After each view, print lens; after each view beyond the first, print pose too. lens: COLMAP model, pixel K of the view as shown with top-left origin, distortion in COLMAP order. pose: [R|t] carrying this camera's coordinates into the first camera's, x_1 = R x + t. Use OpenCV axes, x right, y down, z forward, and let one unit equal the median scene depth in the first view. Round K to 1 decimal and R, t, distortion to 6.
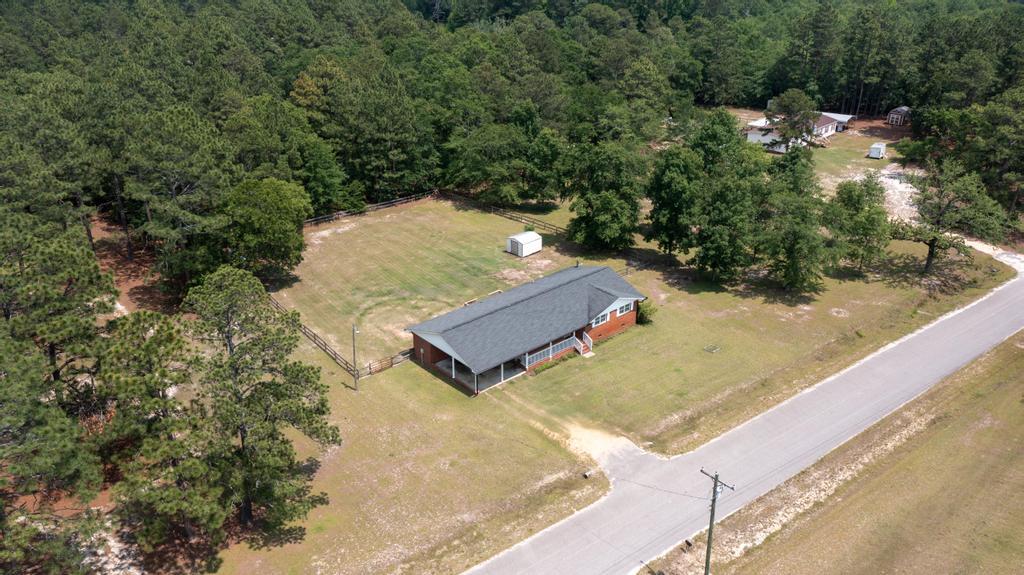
lens RADIAL K [[814.0, 0, 511.2], [0, 814.0, 282.5], [0, 0, 1]] dist [-0.005617, 0.005275]
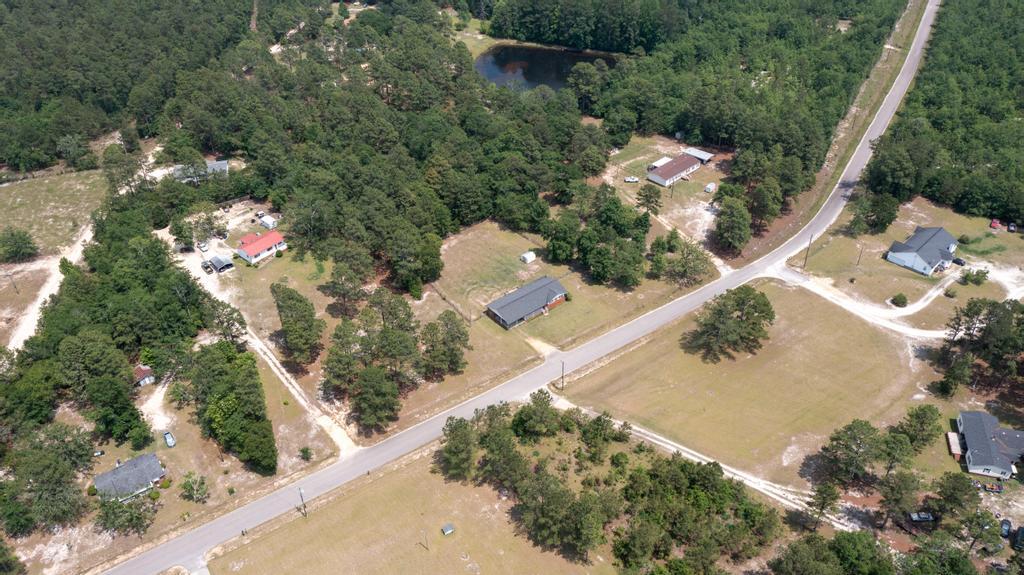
lens RADIAL K [[814.0, 0, 513.4], [0, 814.0, 288.7], [0, 0, 1]] dist [-0.005617, 0.005275]
pose [[0.999238, 0.015518, -0.035826, 0.072660], [-0.007429, 0.976424, 0.215735, -0.582897], [0.038330, -0.215305, 0.975794, -1.708499]]
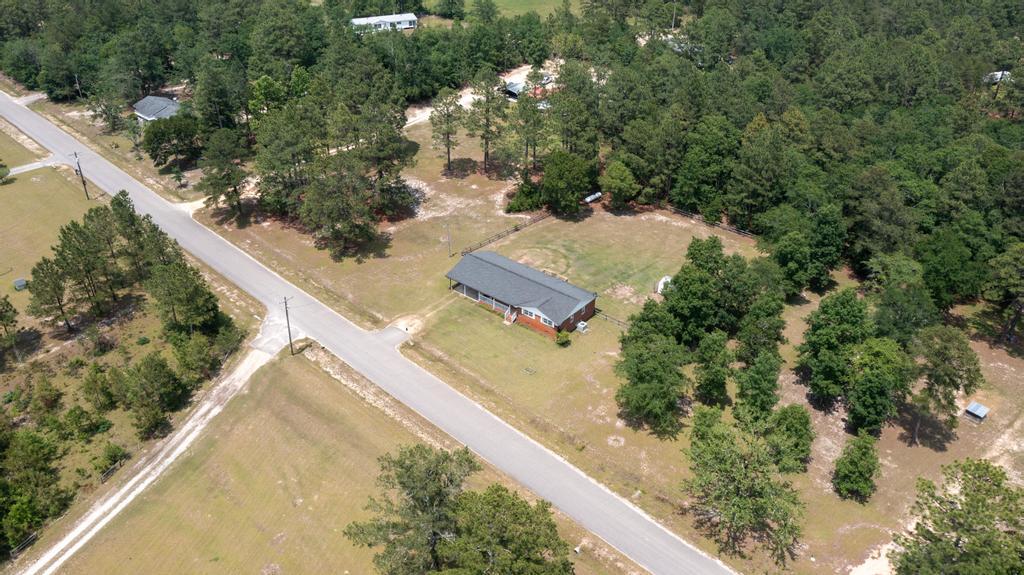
lens RADIAL K [[814.0, 0, 511.9], [0, 814.0, 290.5], [0, 0, 1]] dist [-0.005617, 0.005275]
pose [[0.161261, 0.518725, -0.839595, 1.253333], [-0.421576, 0.805413, 0.416634, -0.561074], [0.892339, 0.286766, 0.348564, 0.405088]]
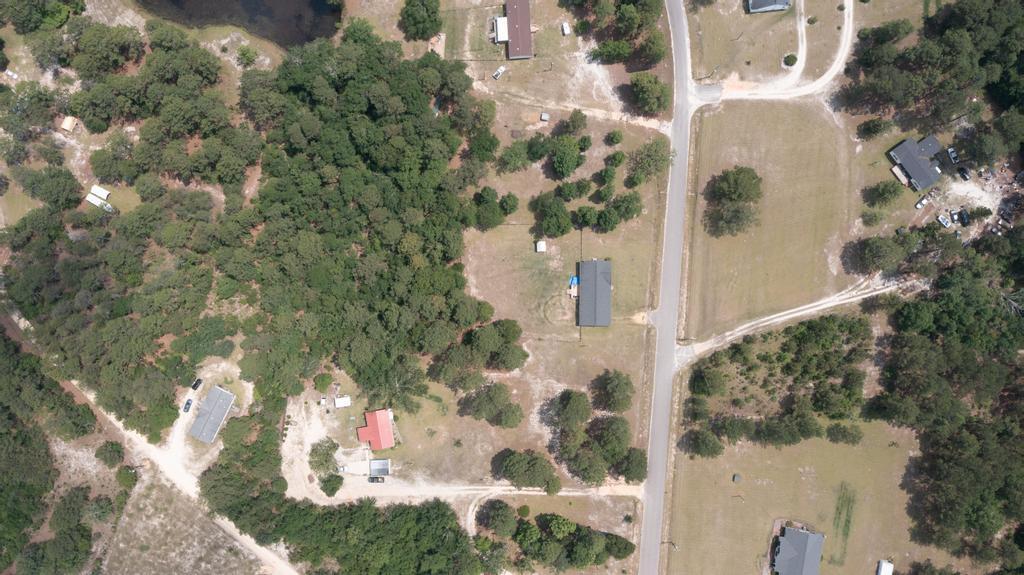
lens RADIAL K [[814.0, 0, 509.8], [0, 814.0, 287.4], [0, 0, 1]] dist [-0.005617, 0.005275]
pose [[0.669859, -0.741917, 0.029116, -0.284788], [0.327632, 0.330546, 0.885097, -2.962093], [-0.666293, -0.583351, 0.464495, -0.339605]]
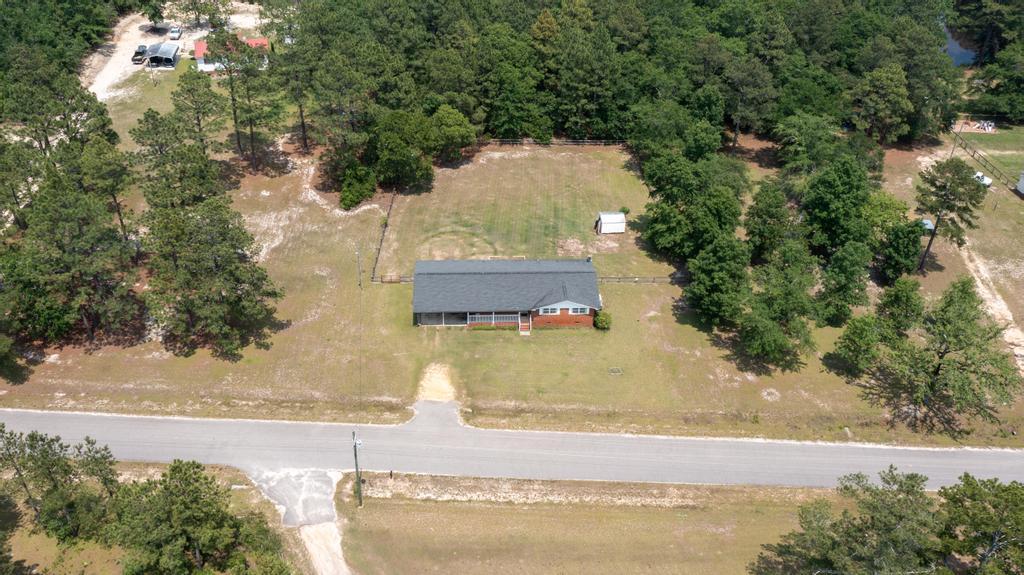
lens RADIAL K [[893.8, 0, 511.9], [0, 893.8, 288.5], [0, 0, 1]] dist [-0.004393, -0.008111]
pose [[0.784359, 0.381305, -0.489272, 0.658712], [-0.283389, 0.921904, 0.264164, -0.300921], [0.551790, -0.068545, 0.831162, -0.132329]]
